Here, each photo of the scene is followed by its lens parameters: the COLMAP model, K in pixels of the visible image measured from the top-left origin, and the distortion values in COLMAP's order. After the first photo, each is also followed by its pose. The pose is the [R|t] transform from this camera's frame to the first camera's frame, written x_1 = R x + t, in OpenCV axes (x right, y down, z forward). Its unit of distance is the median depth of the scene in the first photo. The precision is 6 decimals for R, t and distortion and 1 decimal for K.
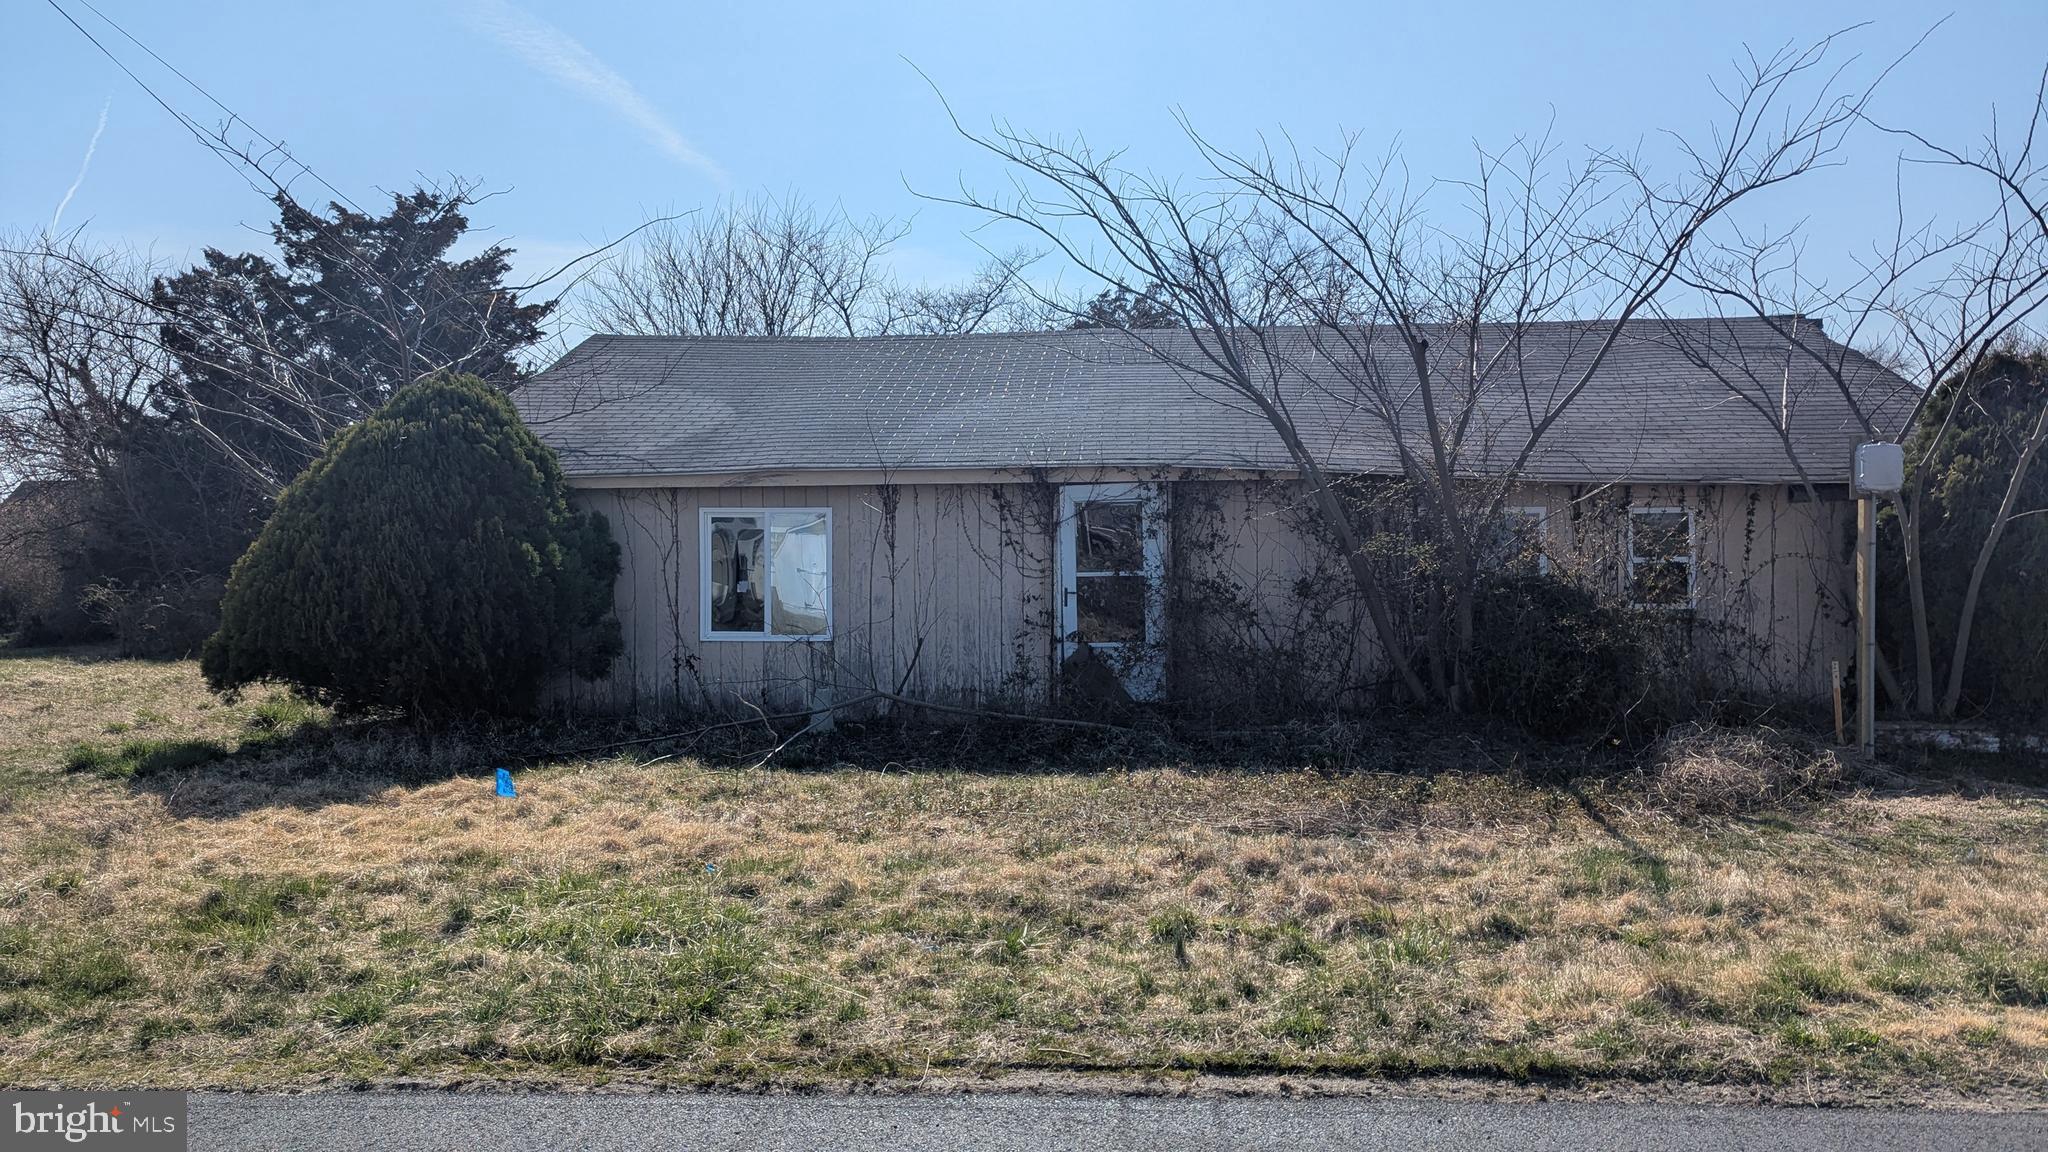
lens RADIAL K [[1427.2, 0, 1014.4], [0, 1427.2, 581.5], [0, 0, 1]] dist [0.083101, -0.083285]
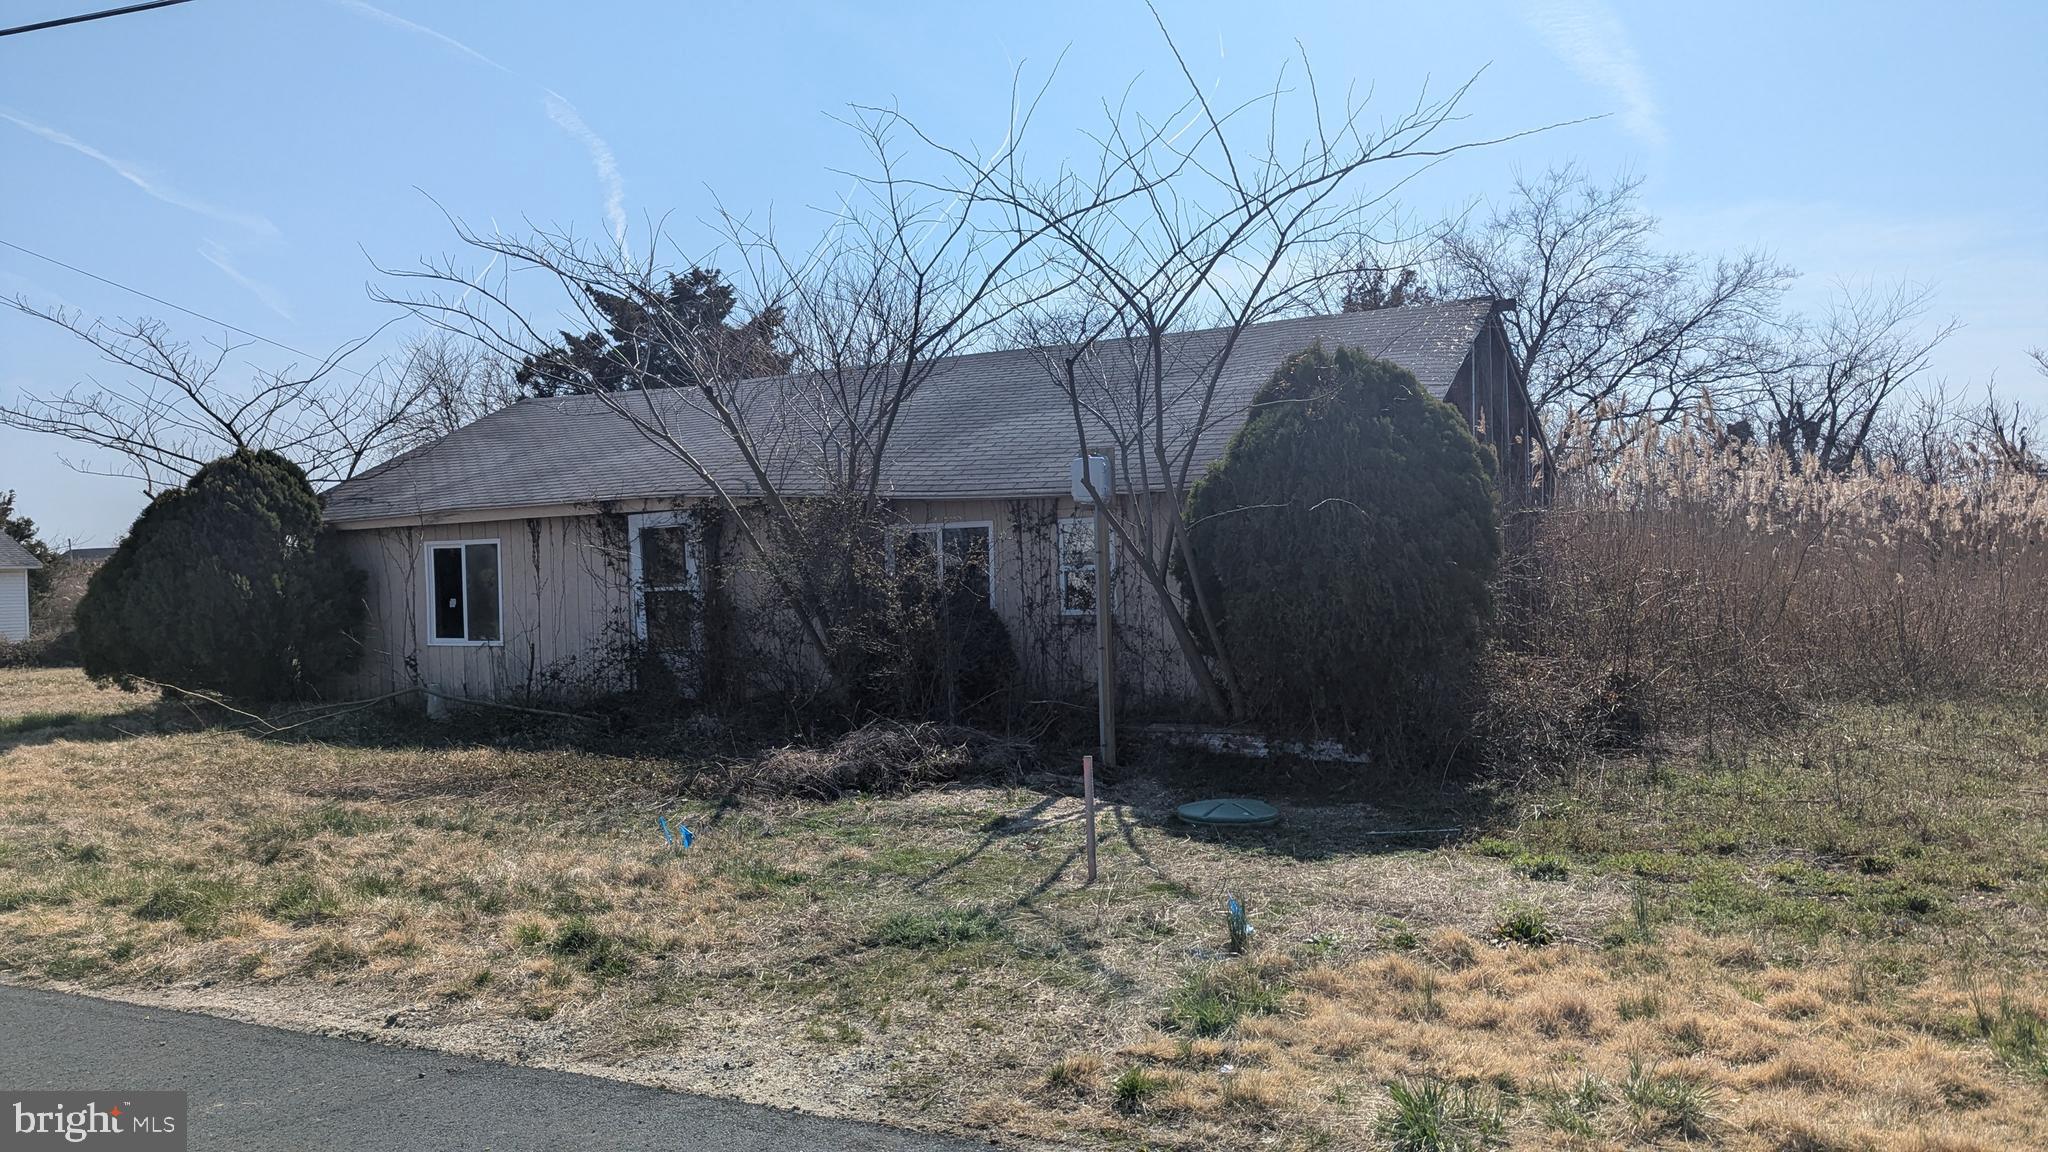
lens RADIAL K [[1427.2, 0, 1014.4], [0, 1427.2, 581.5], [0, 0, 1]] dist [0.083101, -0.083285]
pose [[0.920221, -0.016562, -0.391049, 0.779469], [0.015134, 0.999863, -0.006734, 0.001033], [0.391107, 0.000279, 0.920345, 0.027325]]
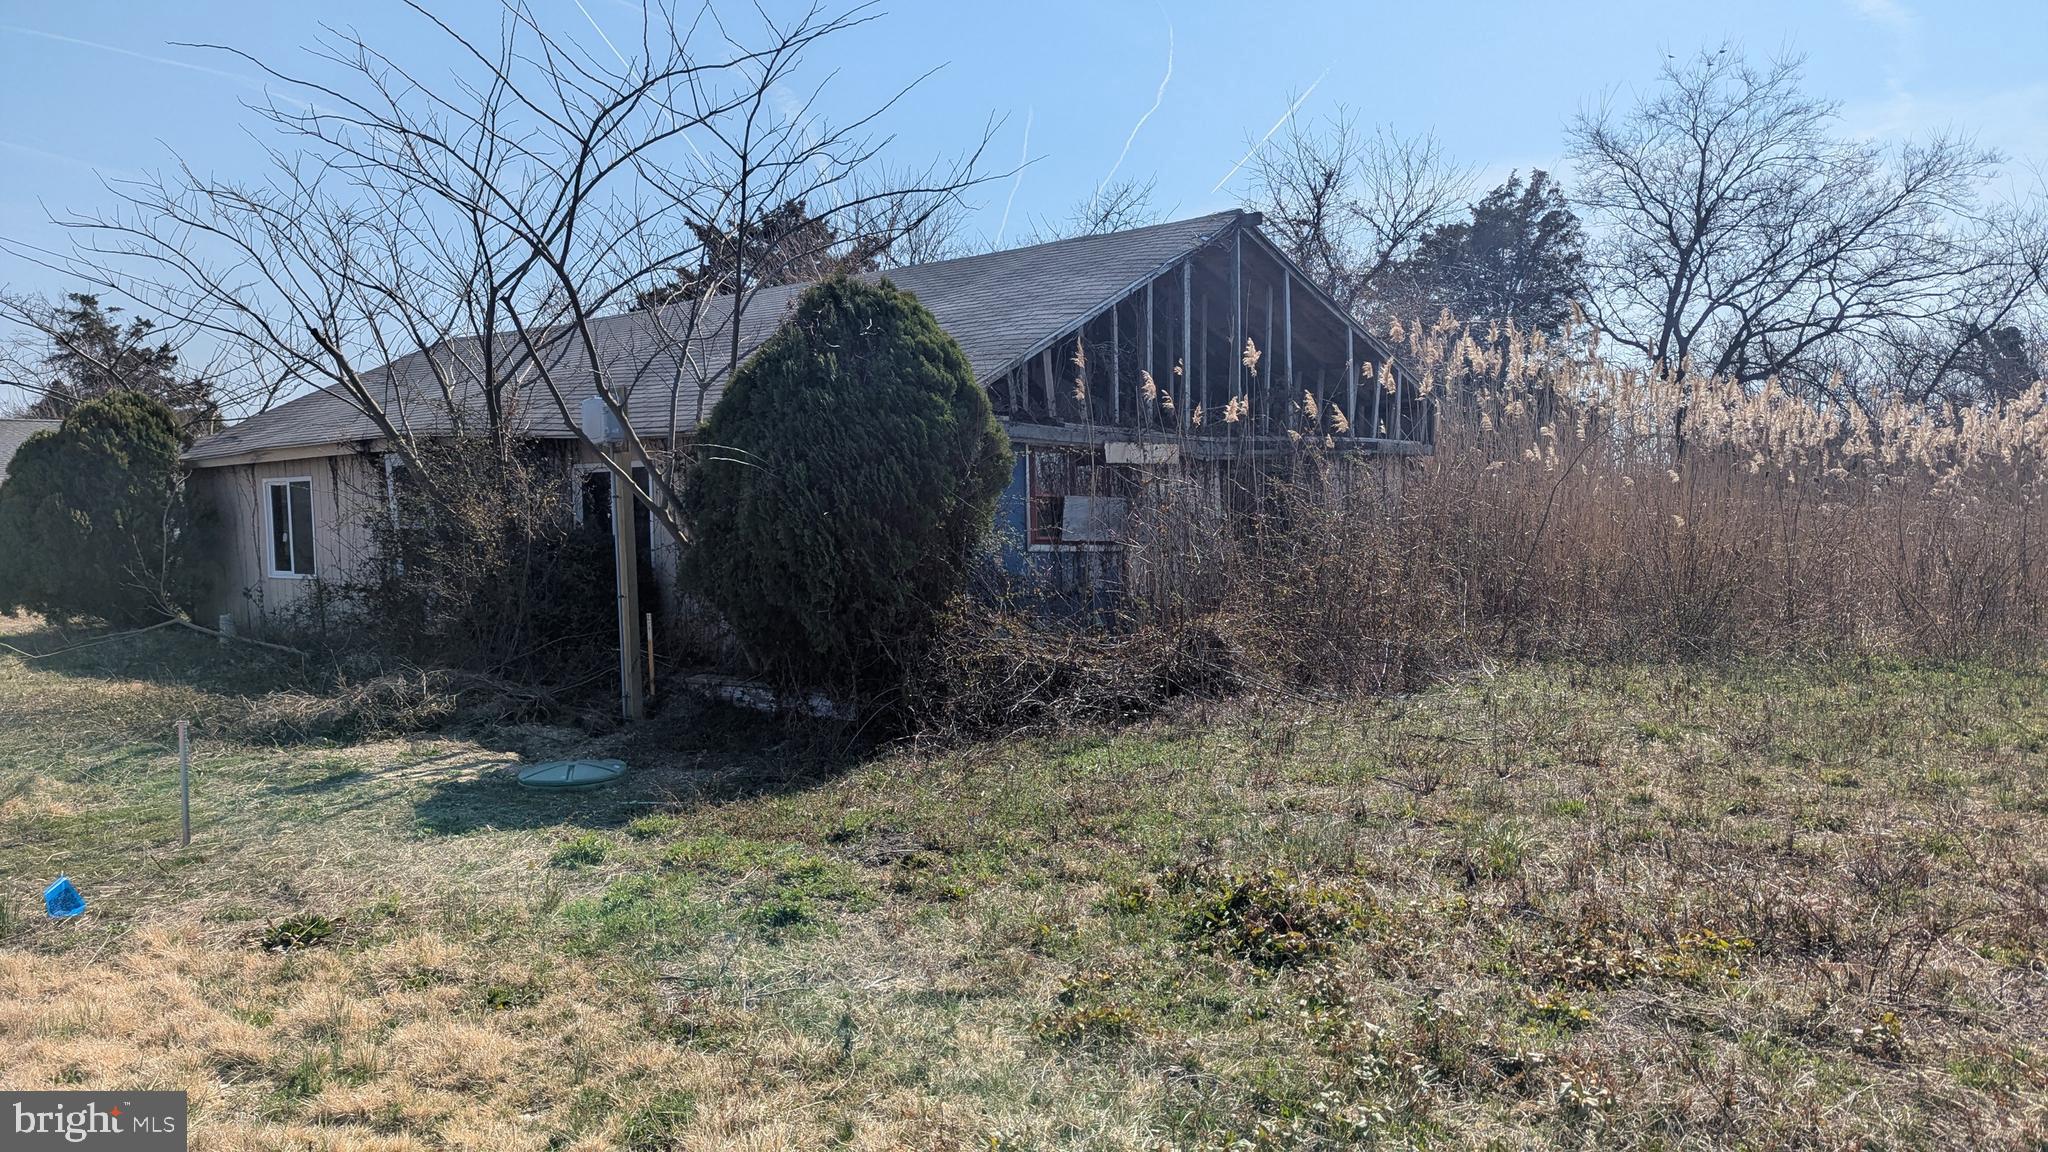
lens RADIAL K [[1427.2, 0, 1014.4], [0, 1427.2, 581.5], [0, 0, 1]] dist [0.083101, -0.083285]
pose [[0.829738, 0.015029, -0.557950, 1.144918], [0.010708, 0.999025, 0.042833, -0.005825], [0.558050, -0.041515, 0.828768, 0.273423]]
